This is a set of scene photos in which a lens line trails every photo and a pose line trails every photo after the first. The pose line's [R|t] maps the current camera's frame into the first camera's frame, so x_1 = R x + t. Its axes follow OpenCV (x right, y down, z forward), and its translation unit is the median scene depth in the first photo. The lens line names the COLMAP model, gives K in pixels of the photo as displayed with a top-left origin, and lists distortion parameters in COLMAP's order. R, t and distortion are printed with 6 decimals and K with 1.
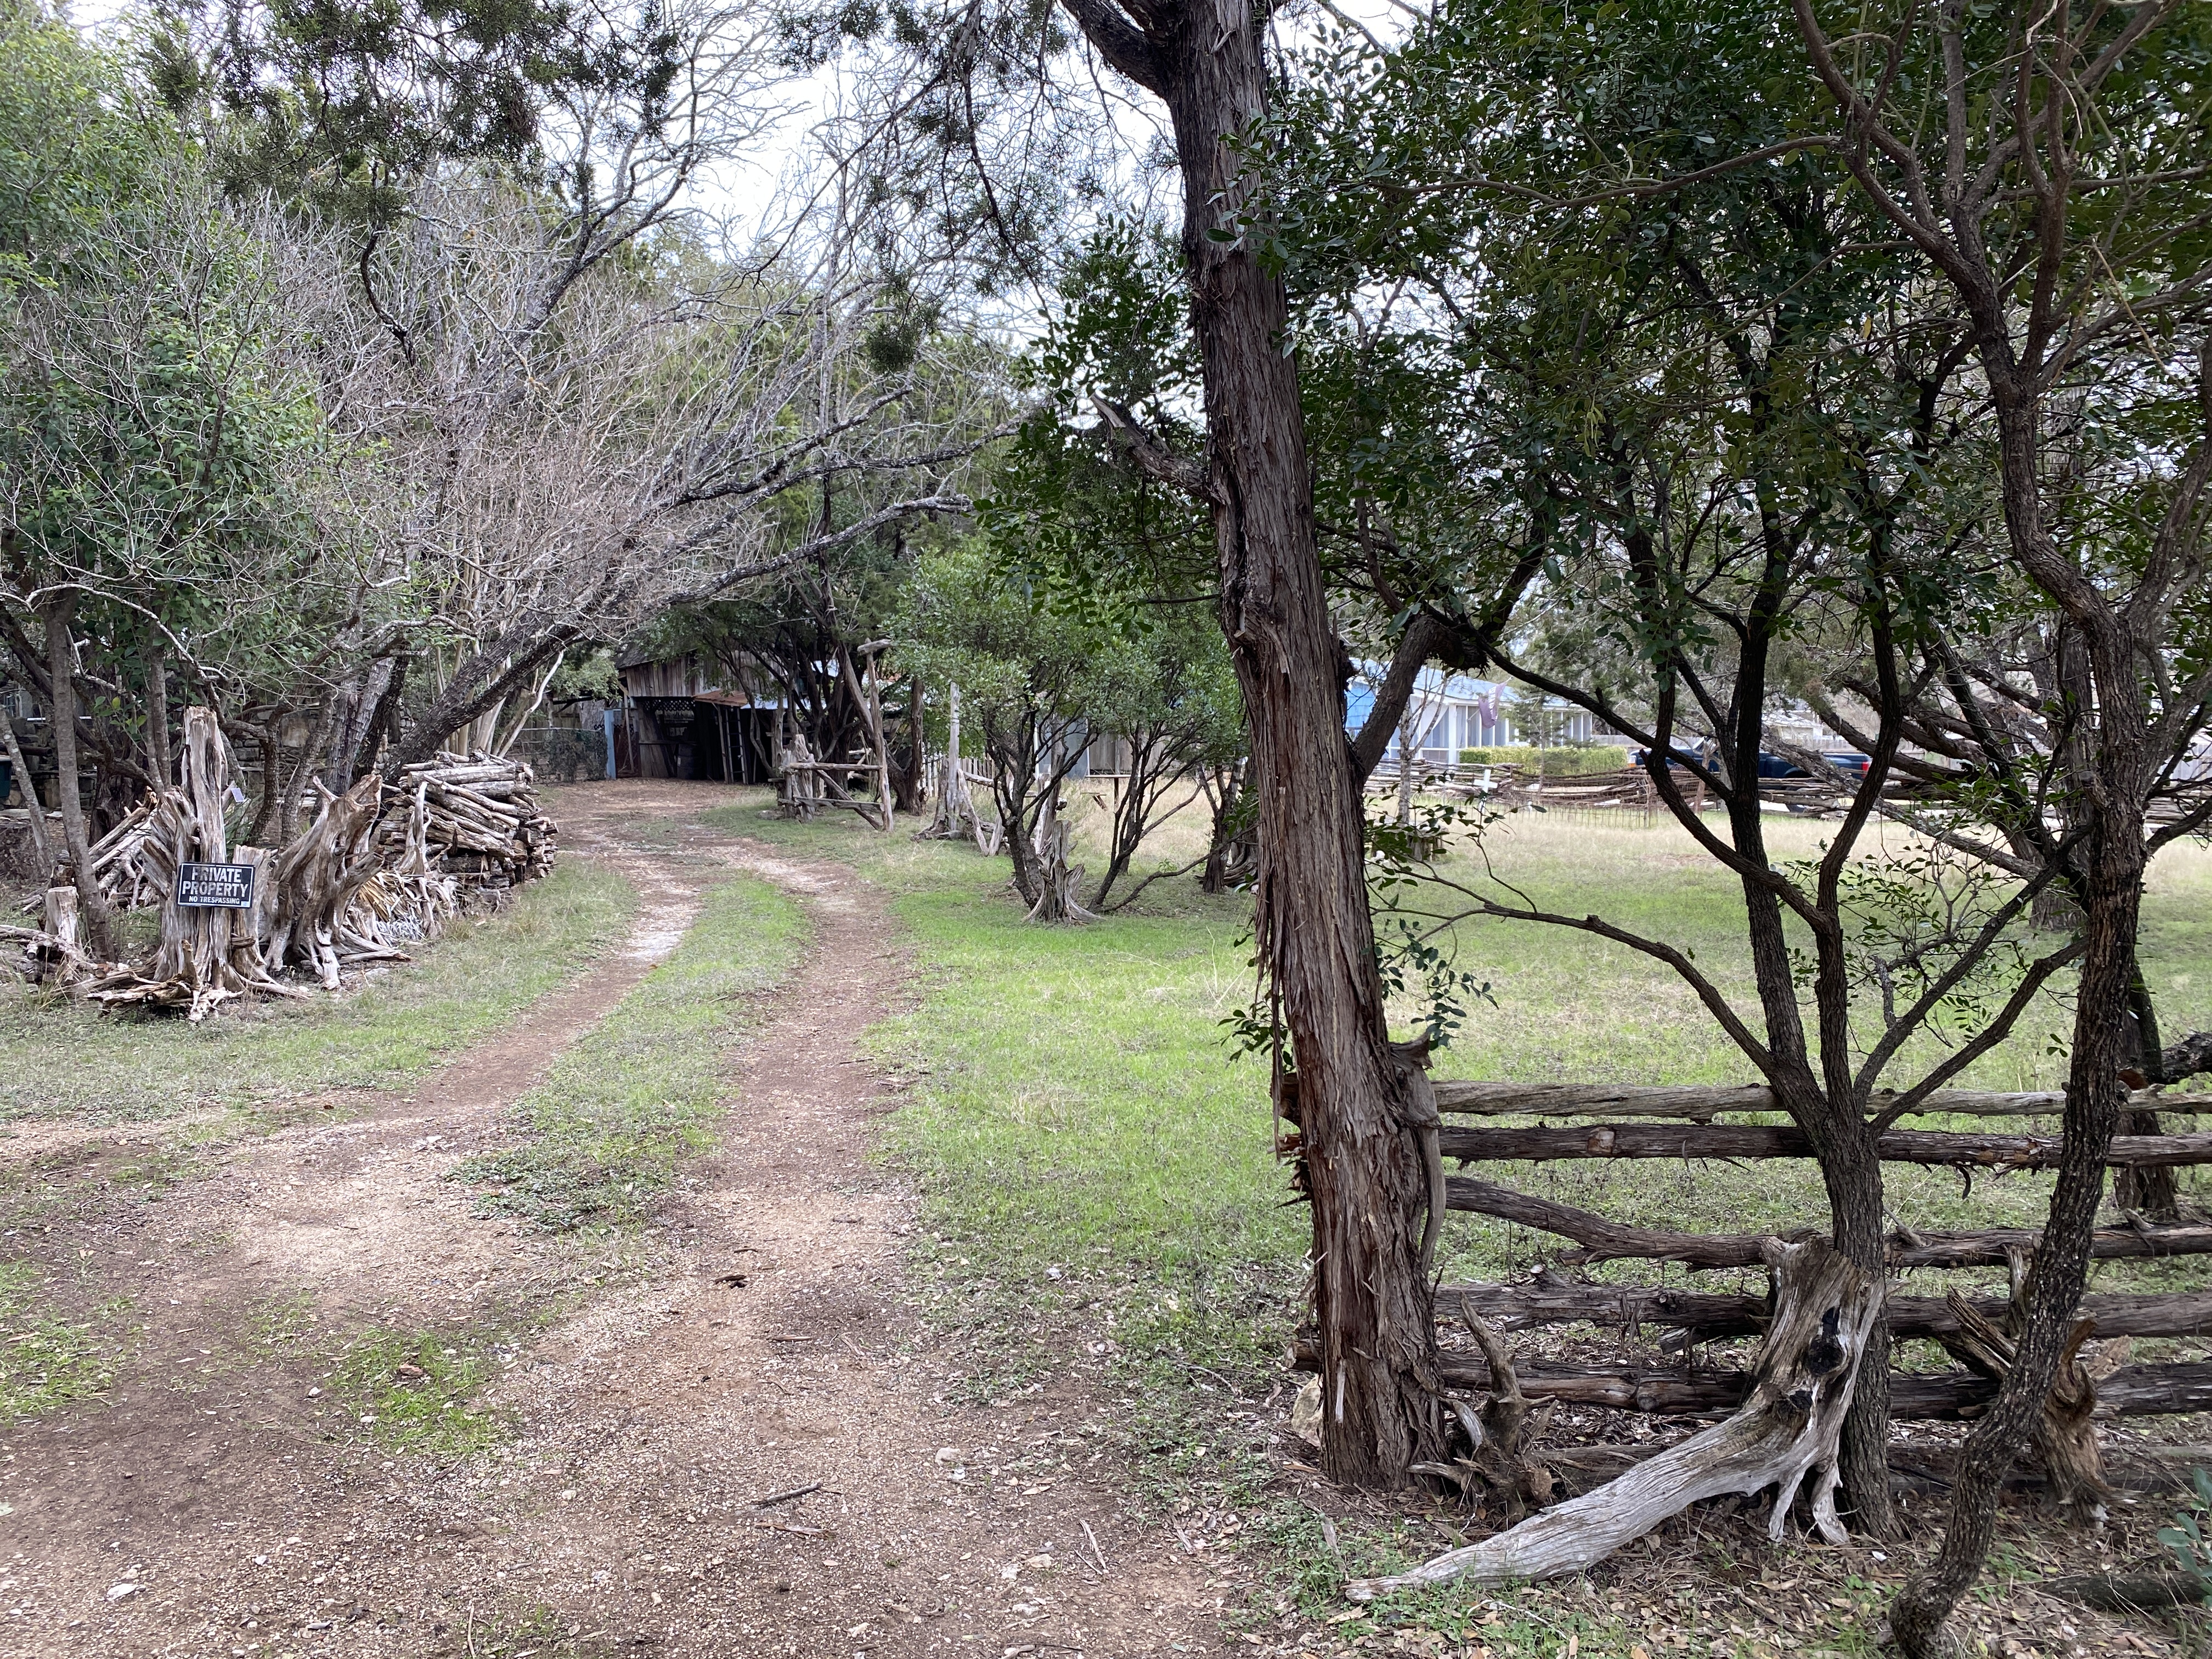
lens RADIAL K [[1675.0, 0, 1106.4], [0, 1675.0, 827.5], [0, 0, 1]] dist [0.007897, -0.001333]
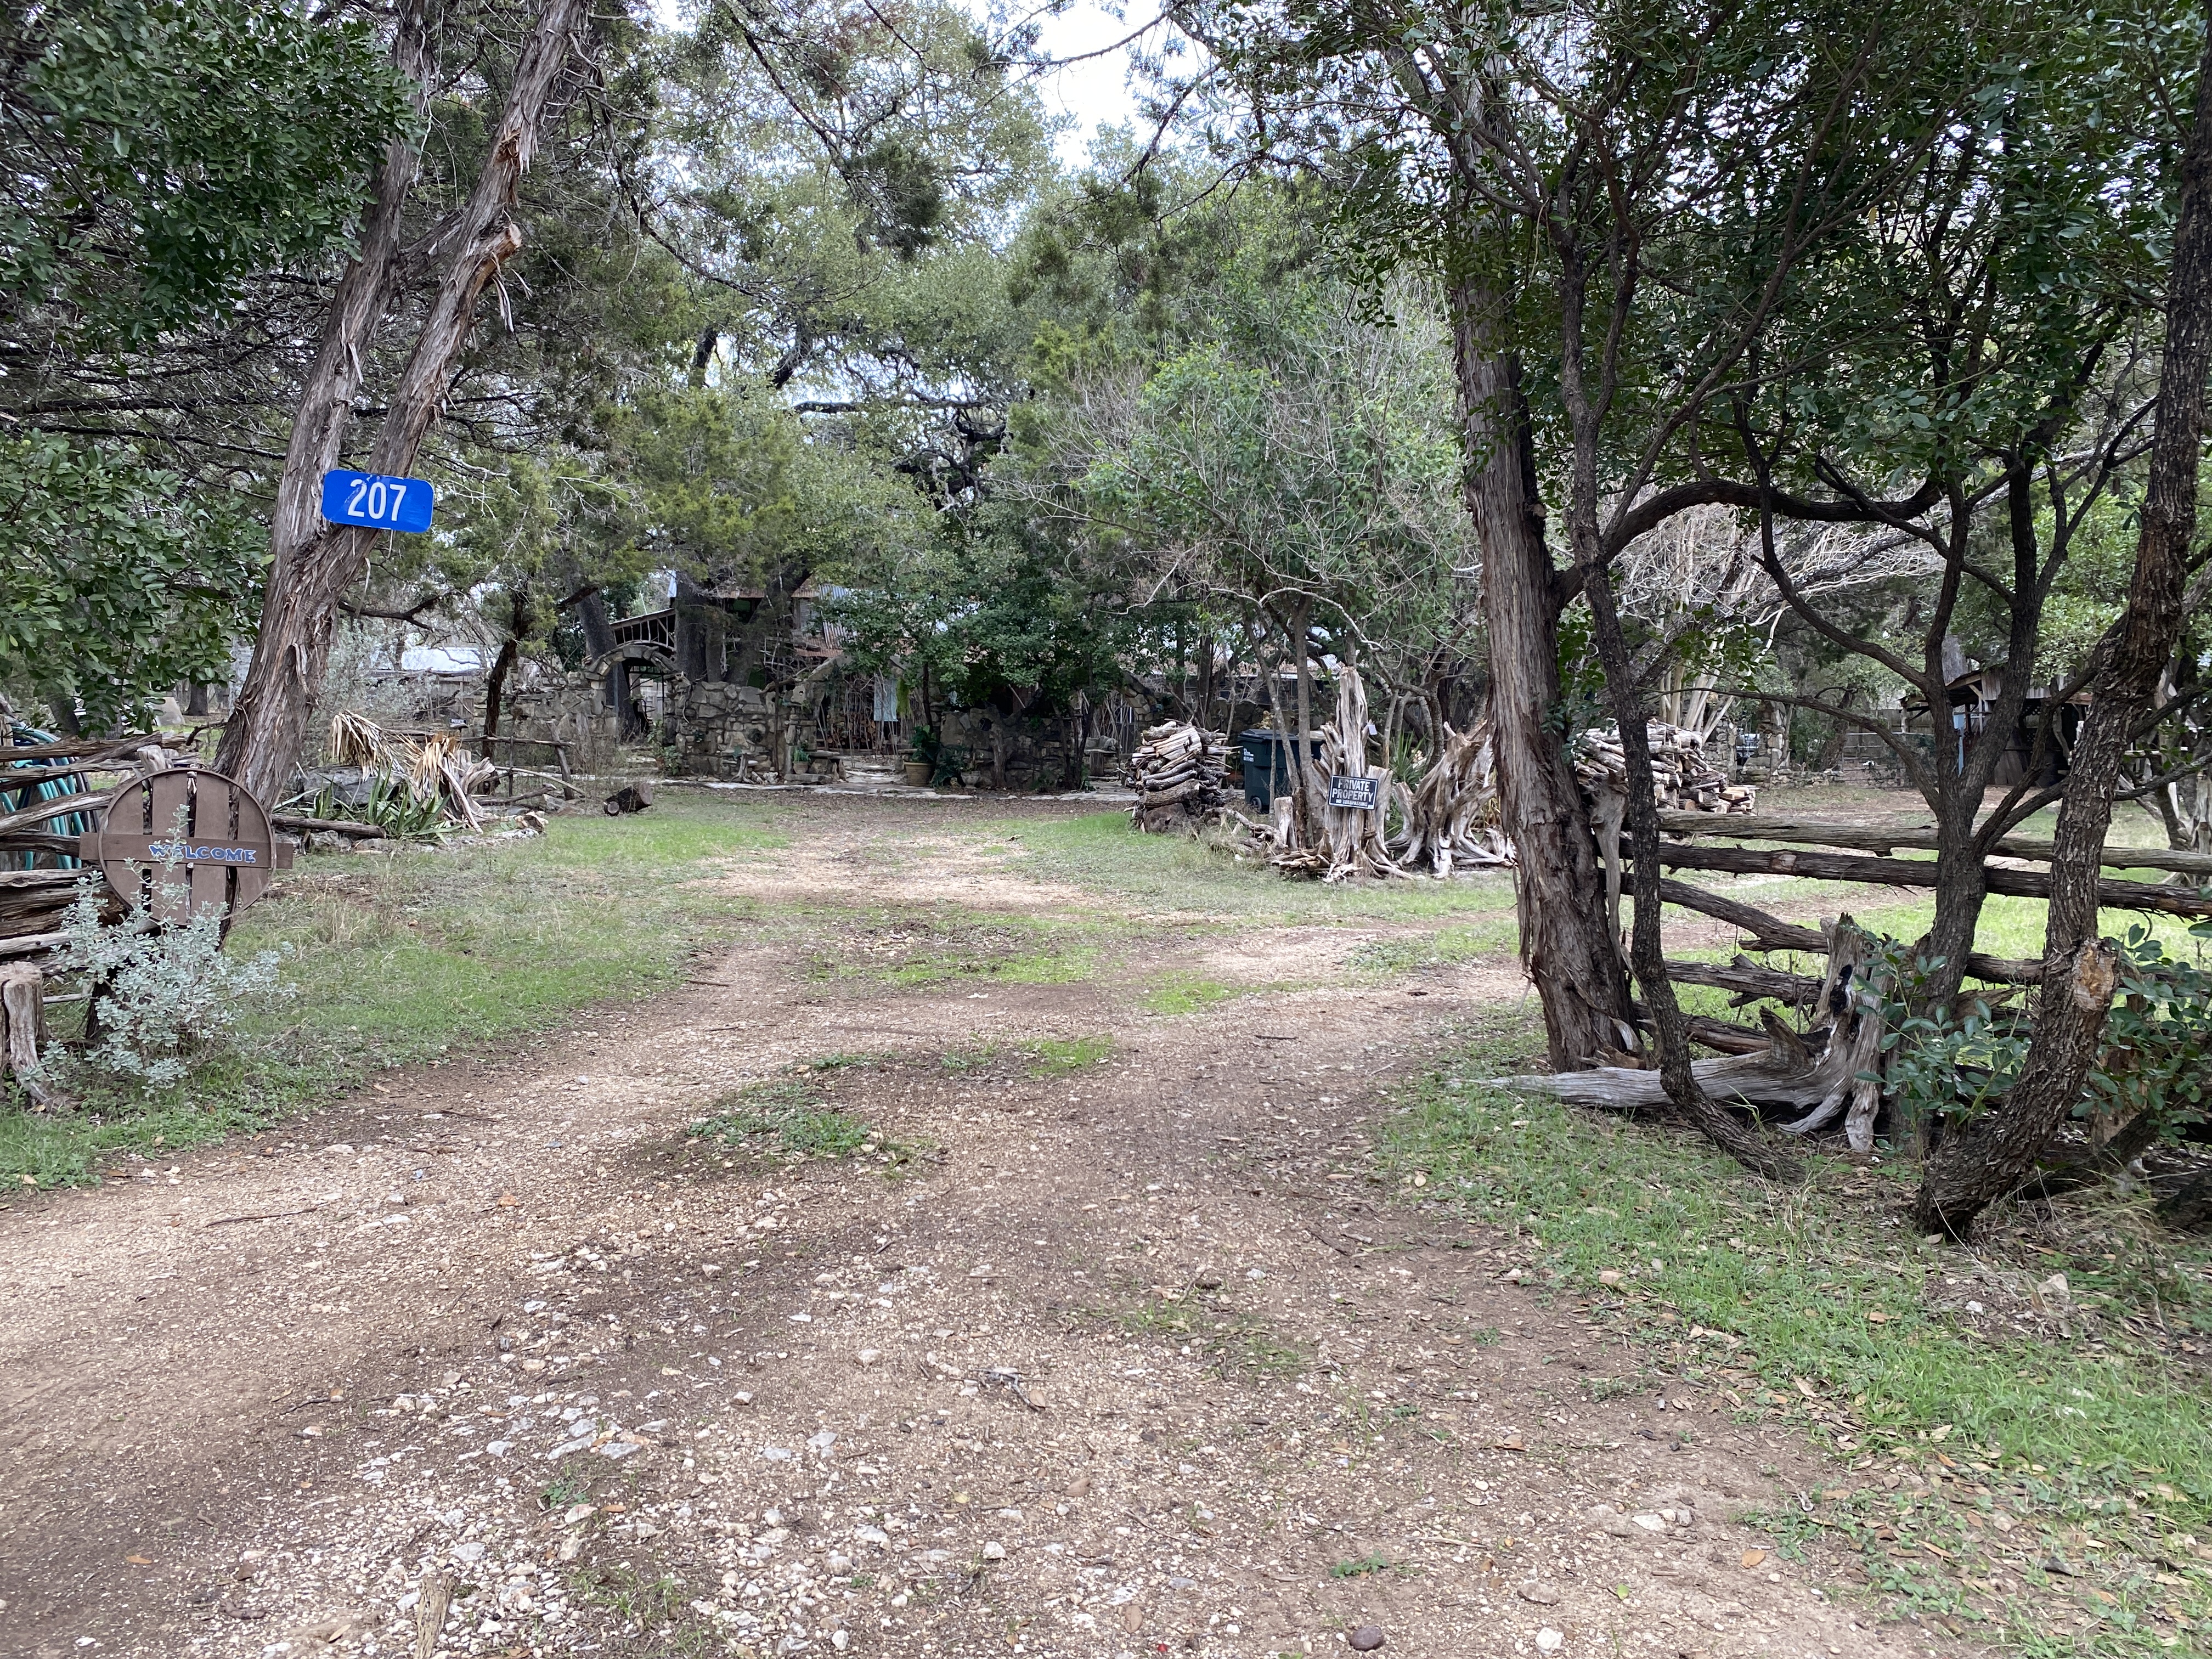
lens RADIAL K [[1675.0, 0, 1106.3], [0, 1675.0, 829.0], [0, 0, 1]] dist [0.007897, -0.001333]
pose [[0.681834, 0.026689, -0.731020, 0.363939], [-0.039807, 0.999207, -0.000647, 0.074441], [0.730423, 0.029541, 0.682355, -0.119158]]
